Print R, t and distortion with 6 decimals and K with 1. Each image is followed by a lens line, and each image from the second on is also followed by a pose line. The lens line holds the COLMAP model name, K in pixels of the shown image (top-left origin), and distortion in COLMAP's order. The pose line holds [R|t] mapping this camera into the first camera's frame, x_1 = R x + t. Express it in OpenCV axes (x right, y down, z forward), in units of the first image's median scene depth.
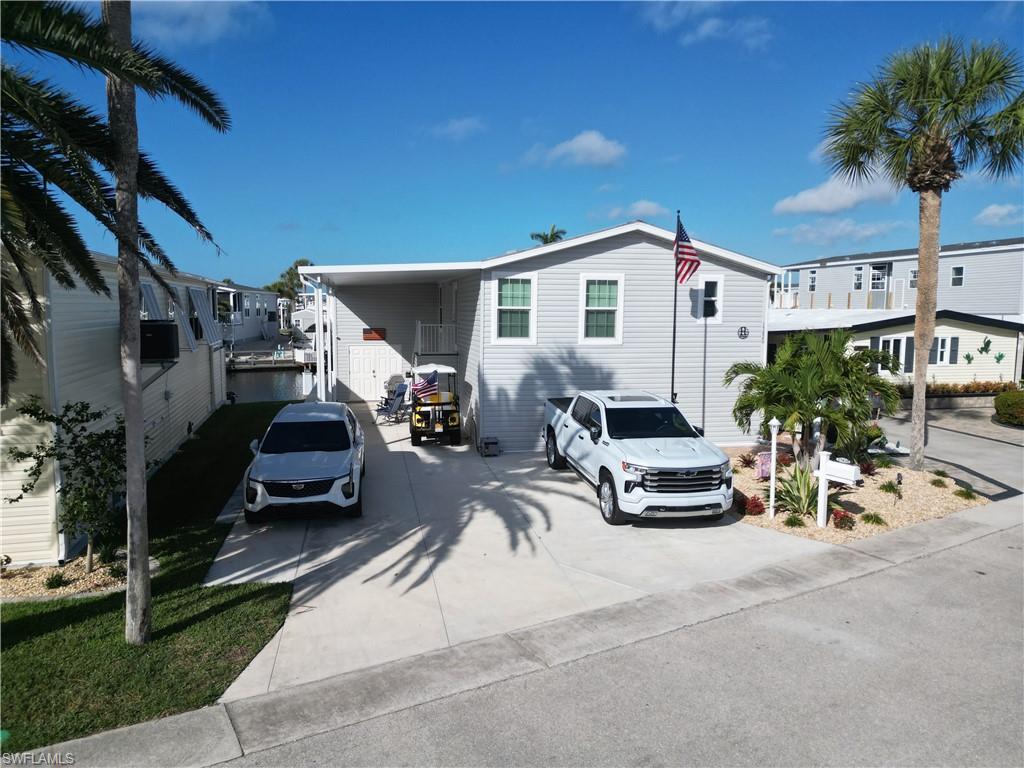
lens RADIAL K [[721.2, 0, 503.7], [0, 721.2, 382.0], [0, 0, 1]] dist [0.059922, -0.051331]
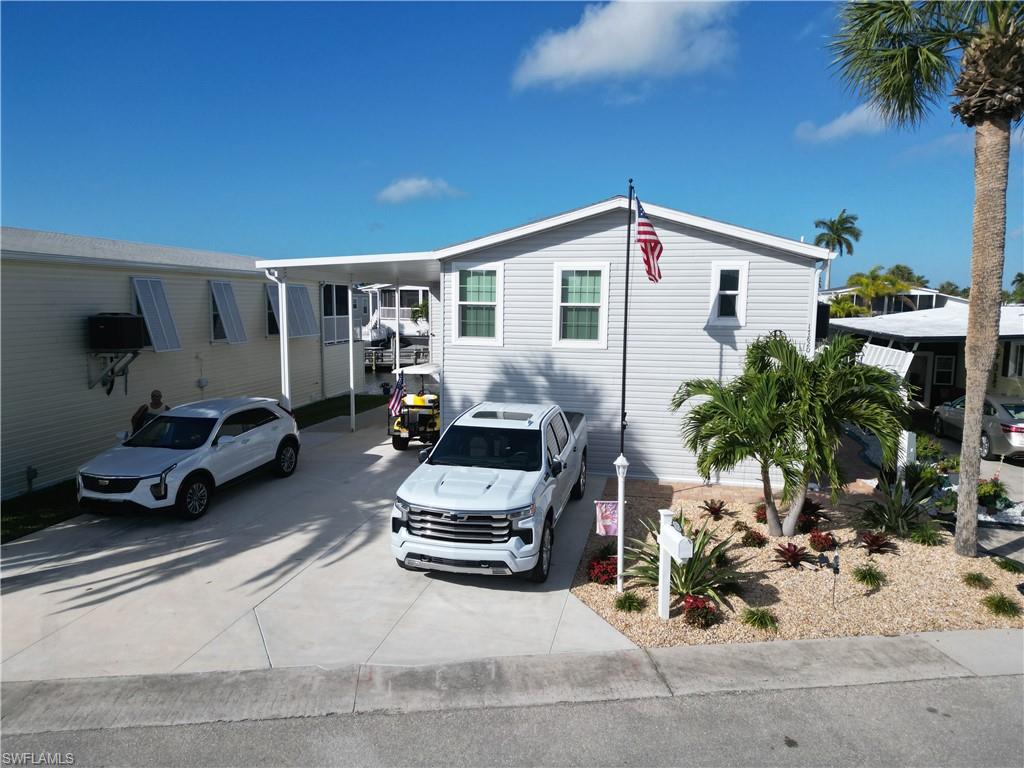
lens RADIAL K [[721.2, 0, 507.2], [0, 721.2, 379.7], [0, 0, 1]] dist [0.059922, -0.051331]
pose [[0.910904, 0.046664, -0.409970, 0.605961], [-0.047016, 0.998852, 0.009228, -0.029270], [0.409930, 0.010870, 0.912052, 0.316645]]
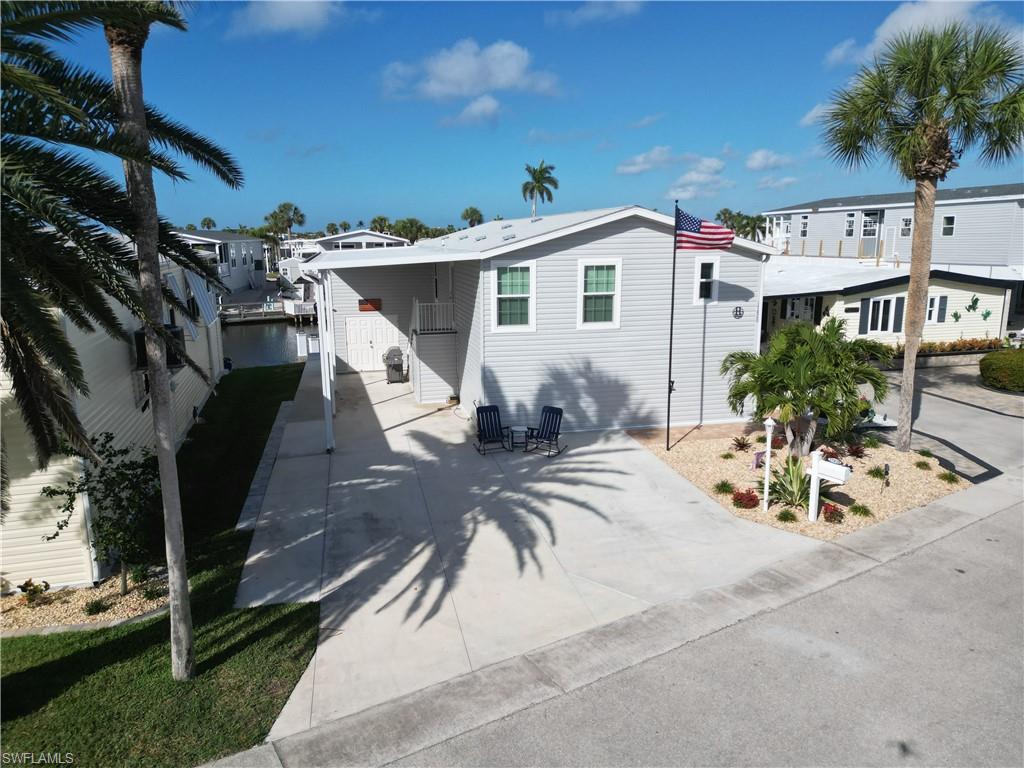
lens RADIAL K [[721.2, 0, 502.7], [0, 721.2, 384.7], [0, 0, 1]] dist [0.059922, -0.051331]
pose [[0.999718, -0.019373, 0.013738, -0.024668], [0.017933, 0.995012, 0.098129, -0.115369], [-0.015570, -0.097855, 0.995079, -0.025912]]
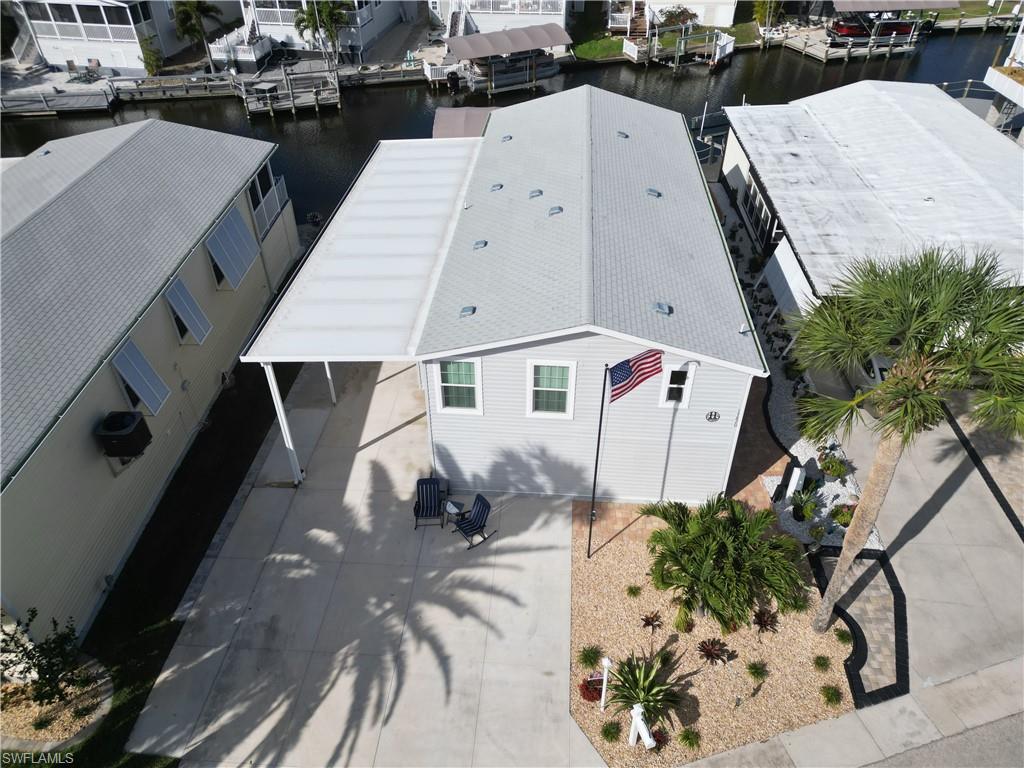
lens RADIAL K [[721.2, 0, 504.4], [0, 721.2, 383.2], [0, 0, 1]] dist [0.059922, -0.051331]
pose [[0.960538, 0.153959, -0.231653, 0.444878], [-0.009525, 0.850558, 0.525795, -0.916093], [0.277985, -0.502840, 0.818460, 0.316121]]
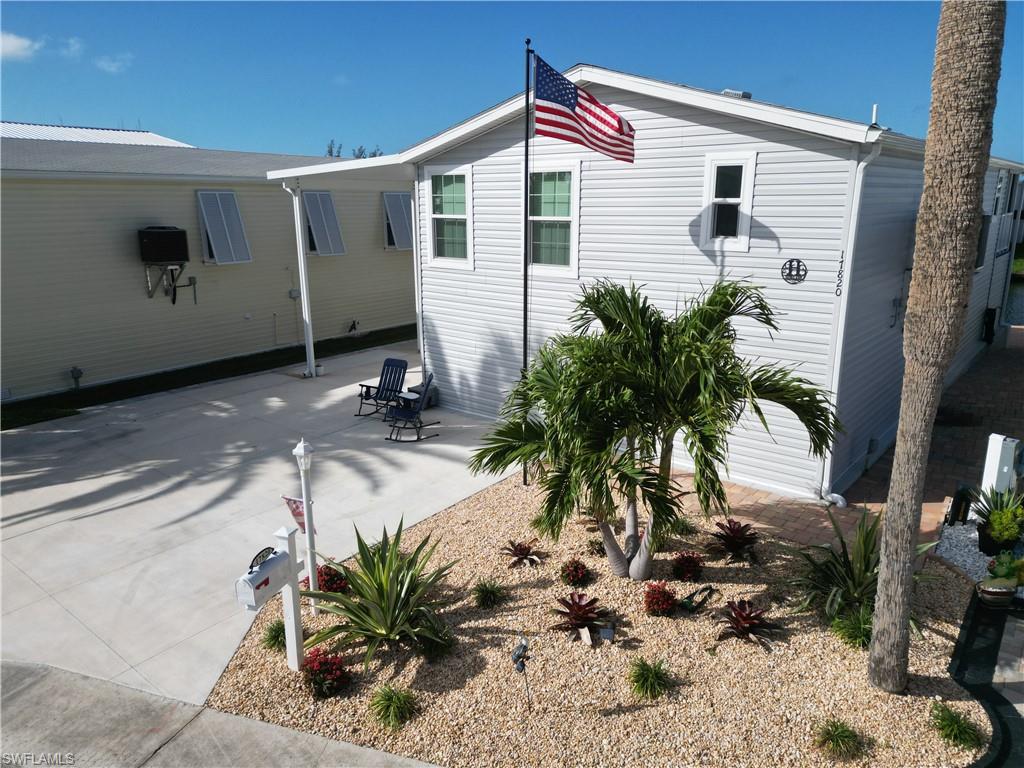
lens RADIAL K [[721.2, 0, 507.5], [0, 721.2, 383.7], [0, 0, 1]] dist [0.059922, -0.051331]
pose [[0.629903, 0.183736, -0.754628, 0.932133], [-0.069040, 0.981015, 0.181227, -0.108913], [0.773599, -0.062056, 0.630630, 0.844754]]
